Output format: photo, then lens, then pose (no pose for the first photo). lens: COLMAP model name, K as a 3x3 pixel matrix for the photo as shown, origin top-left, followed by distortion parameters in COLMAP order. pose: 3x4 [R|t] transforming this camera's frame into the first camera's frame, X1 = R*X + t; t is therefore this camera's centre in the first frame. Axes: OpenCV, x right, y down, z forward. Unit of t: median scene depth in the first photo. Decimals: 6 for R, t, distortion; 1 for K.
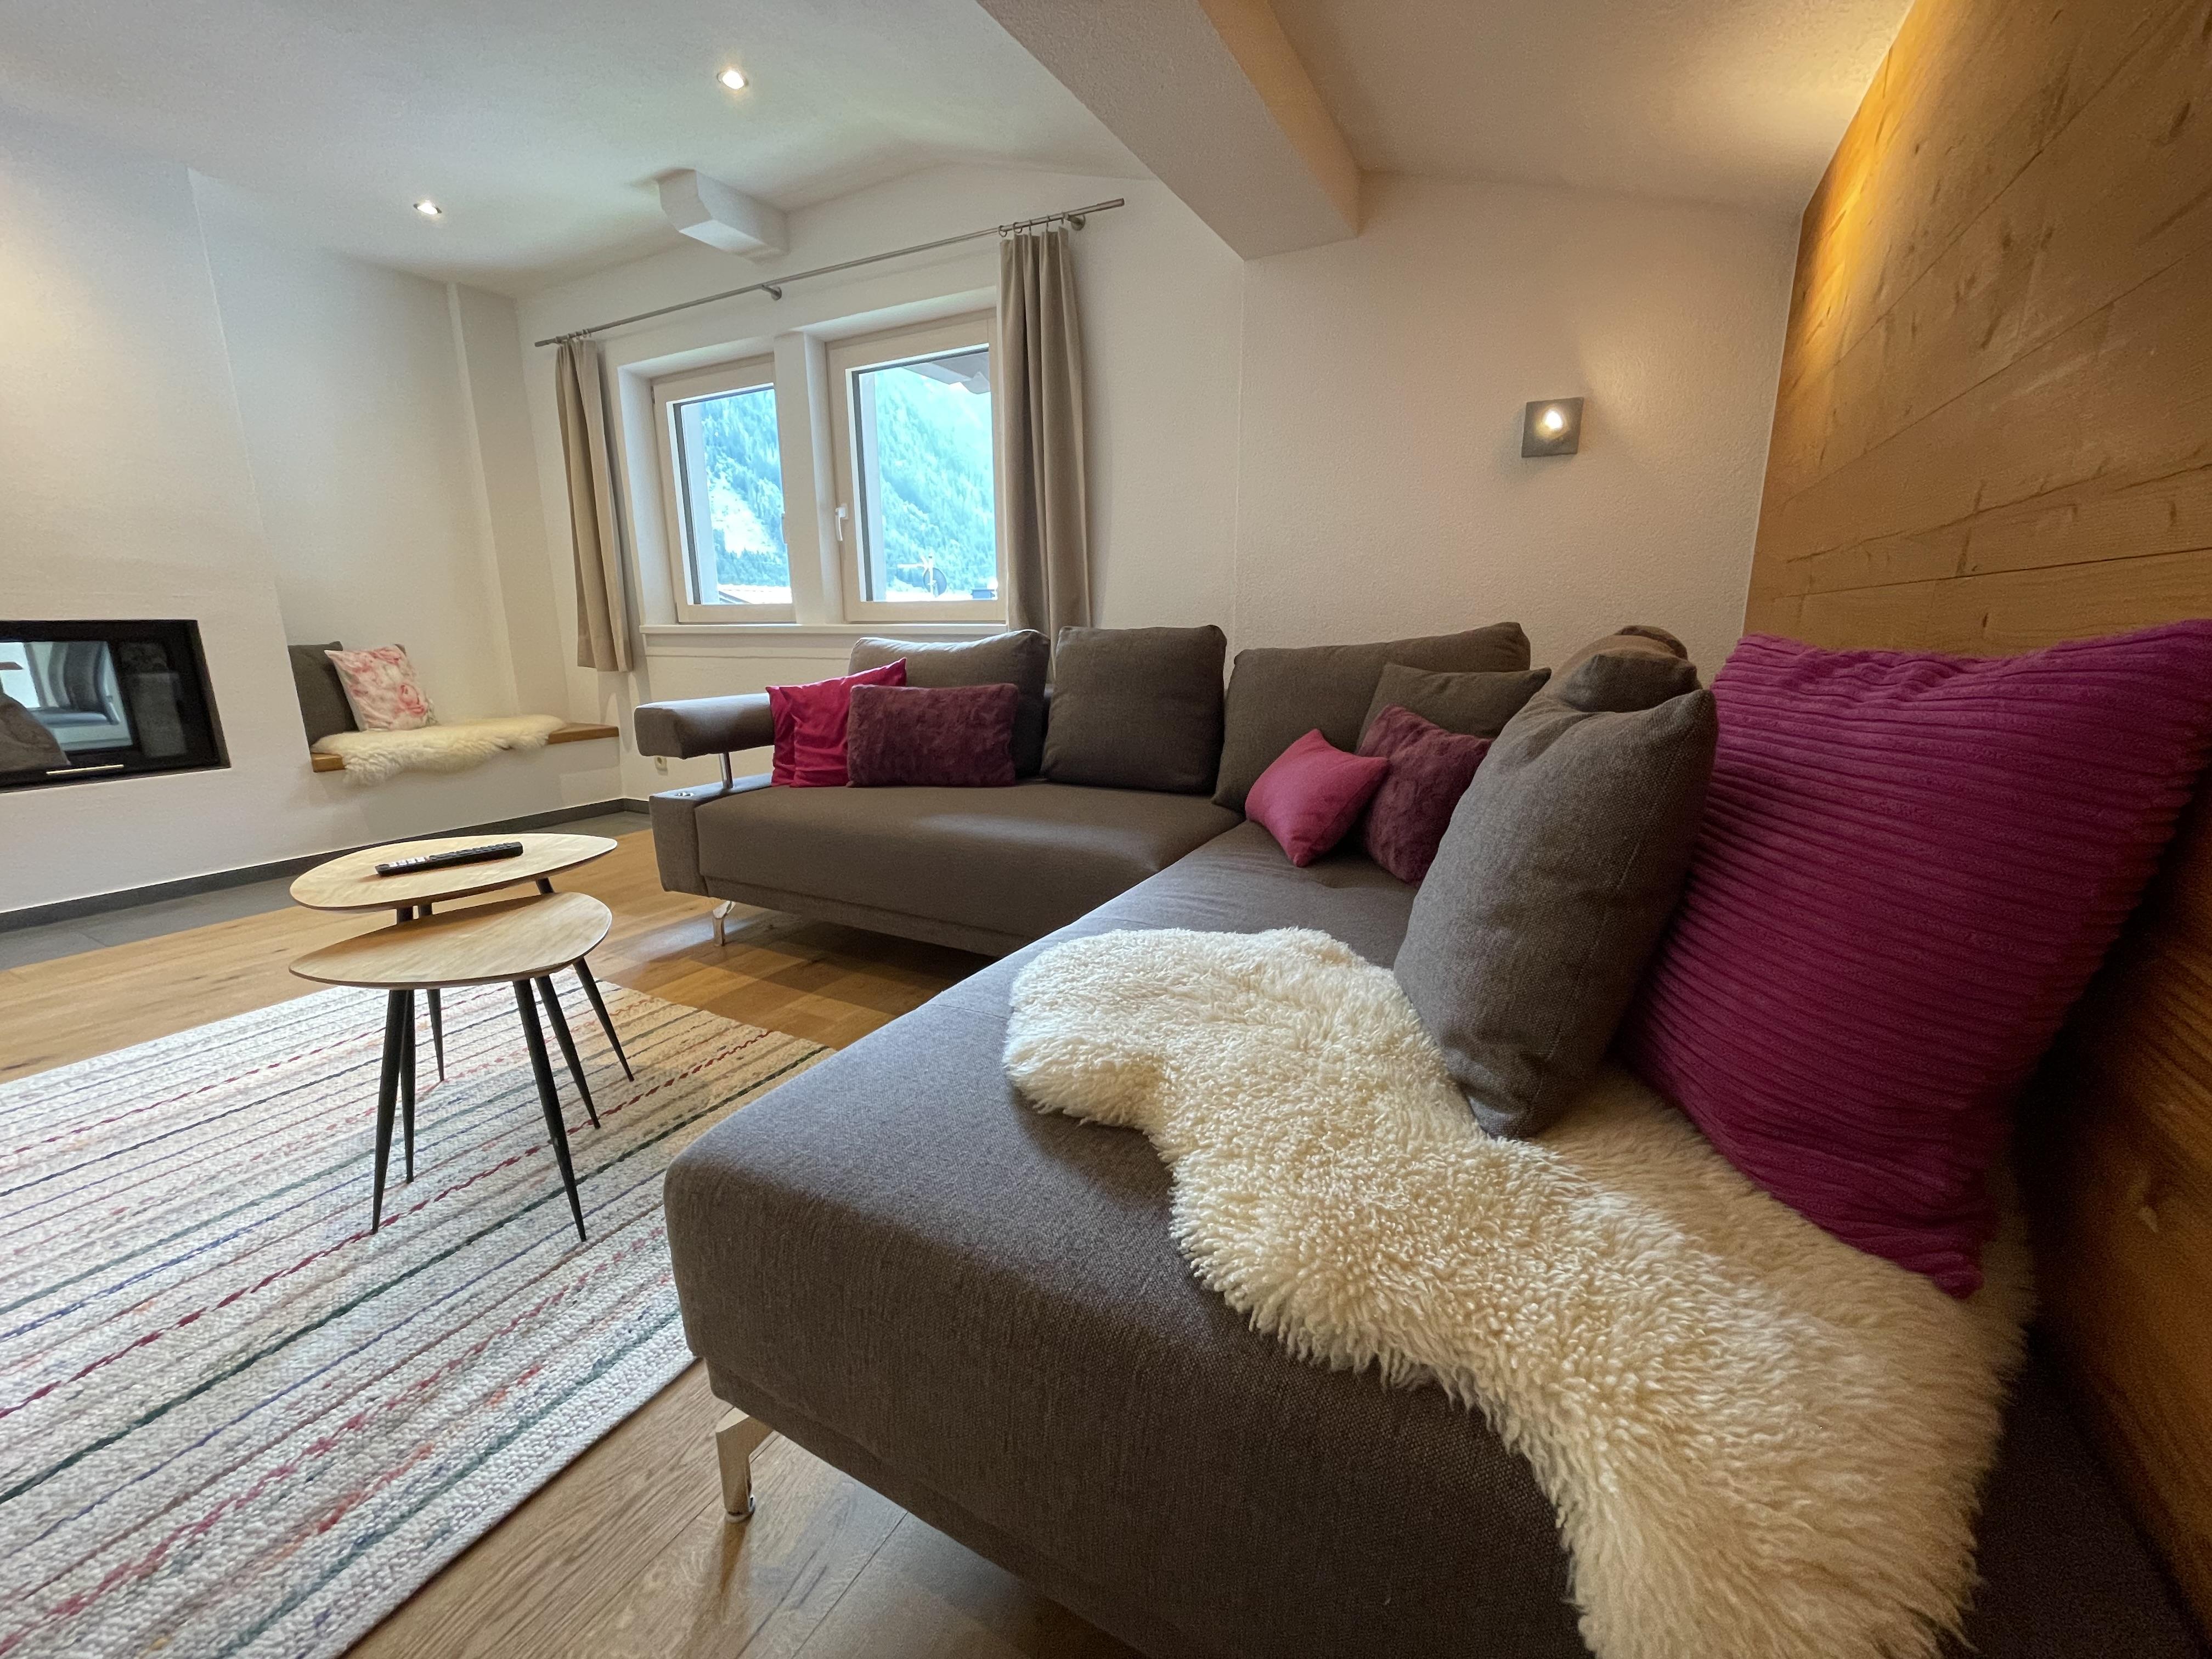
lens RADIAL K [[899.9, 0, 1113.4], [0, 899.9, 832.7], [0, 0, 1]] dist [-0.001919, -0.000006]
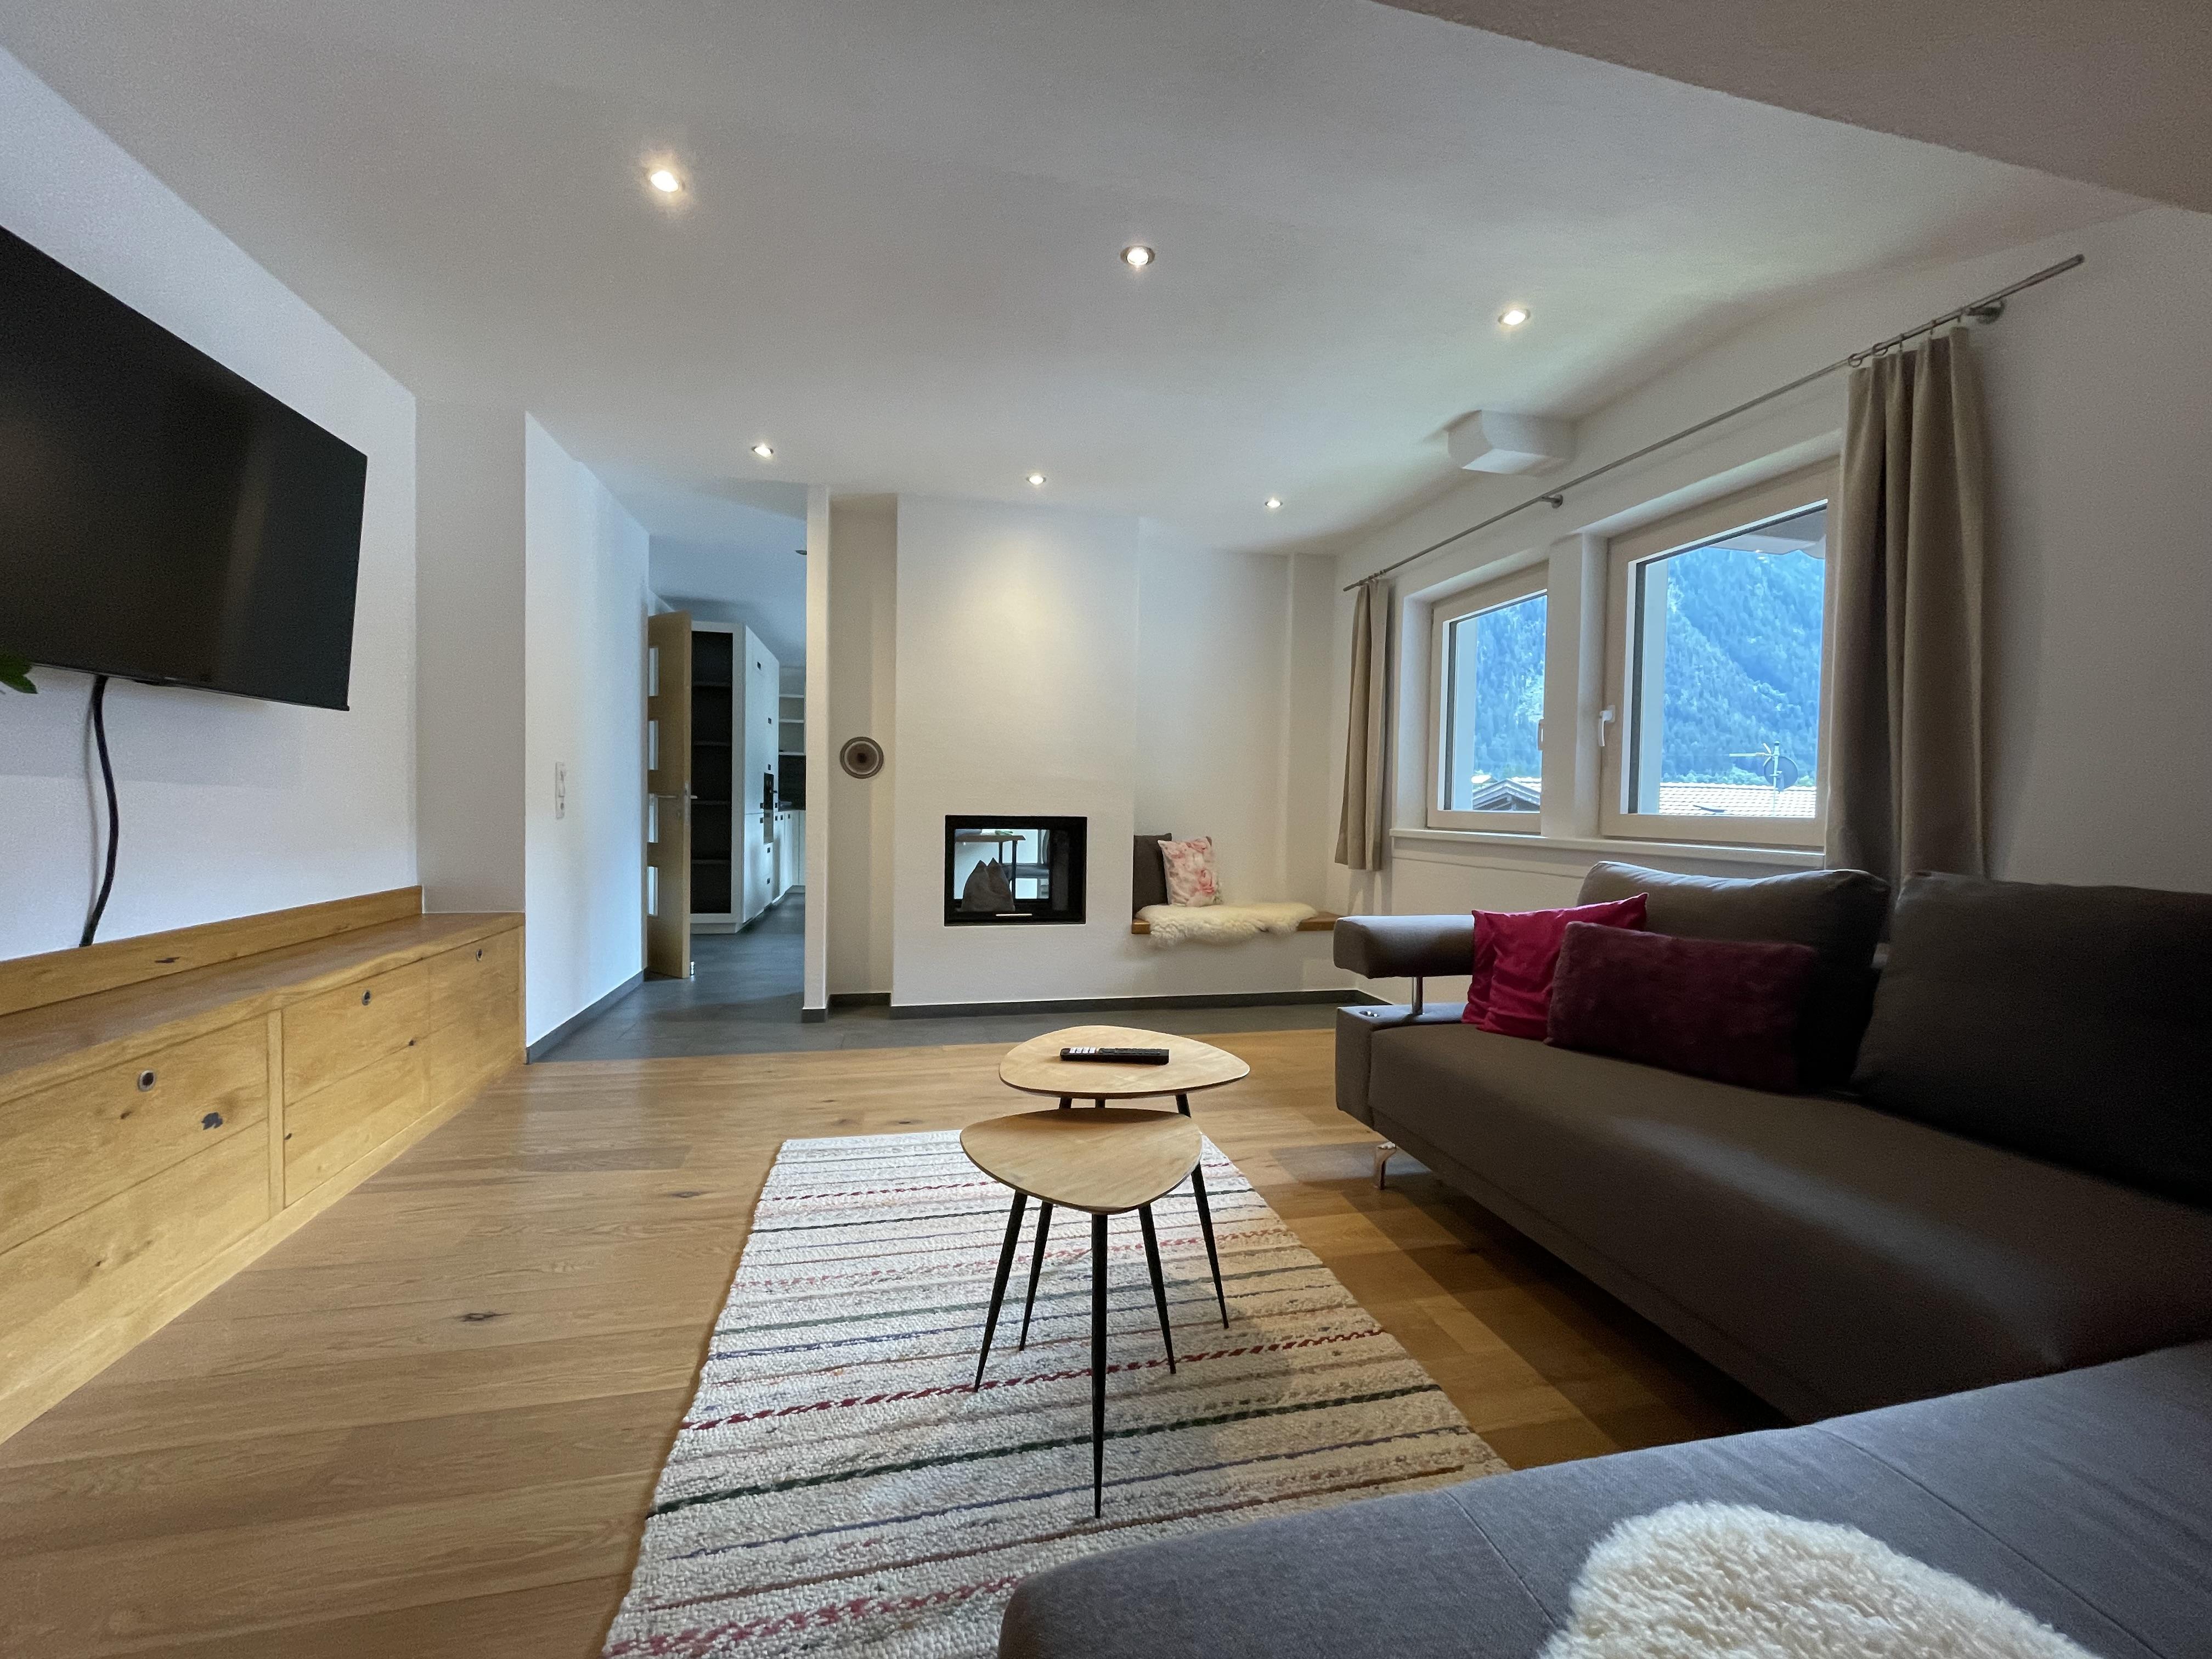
lens RADIAL K [[899.9, 0, 1100.8], [0, 899.9, 826.6], [0, 0, 1]] dist [-0.001919, -0.000006]
pose [[0.665079, 0.036091, -0.745900, 0.038801], [-0.191570, 0.973652, -0.123702, -0.062862], [0.721783, 0.225164, 0.654469, 0.124245]]
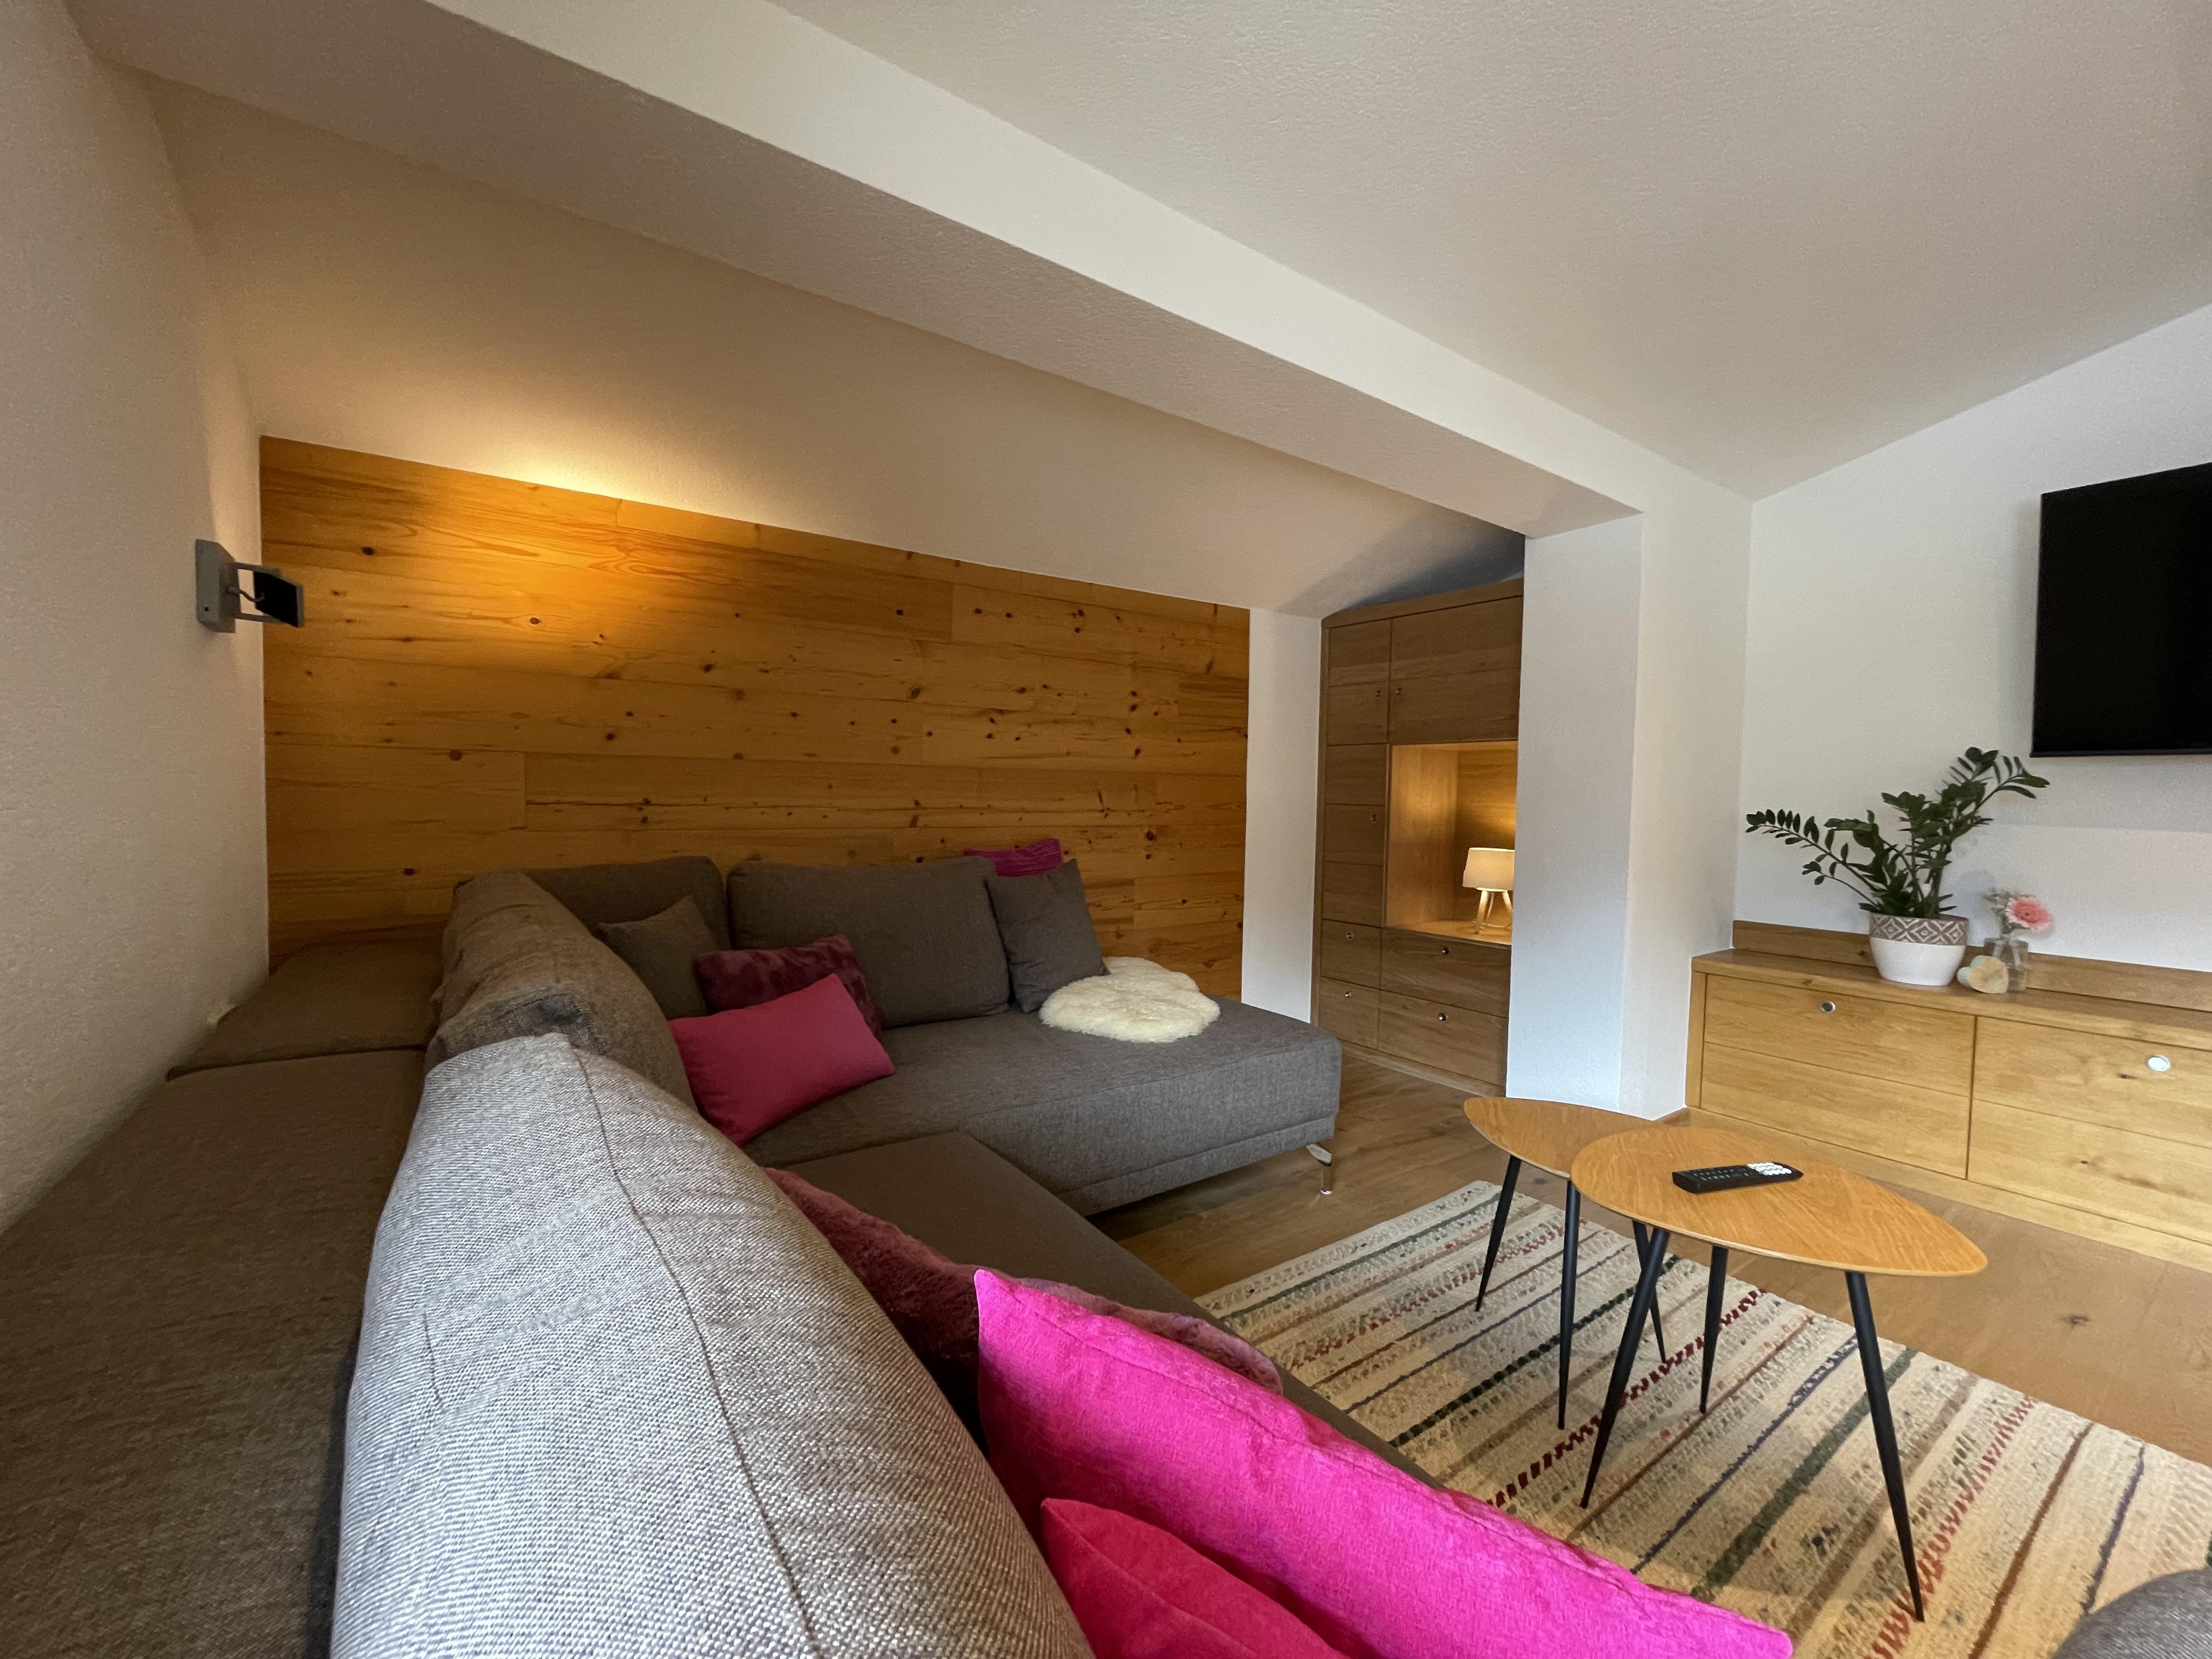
lens RADIAL K [[899.9, 0, 1103.2], [0, 899.9, 824.9], [0, 0, 1]] dist [-0.001919, -0.000006]
pose [[-0.898619, -0.032797, 0.437502, -0.338219], [0.088585, 0.963099, 0.254150, -0.343805], [-0.429694, 0.267140, -0.862554, 1.158644]]
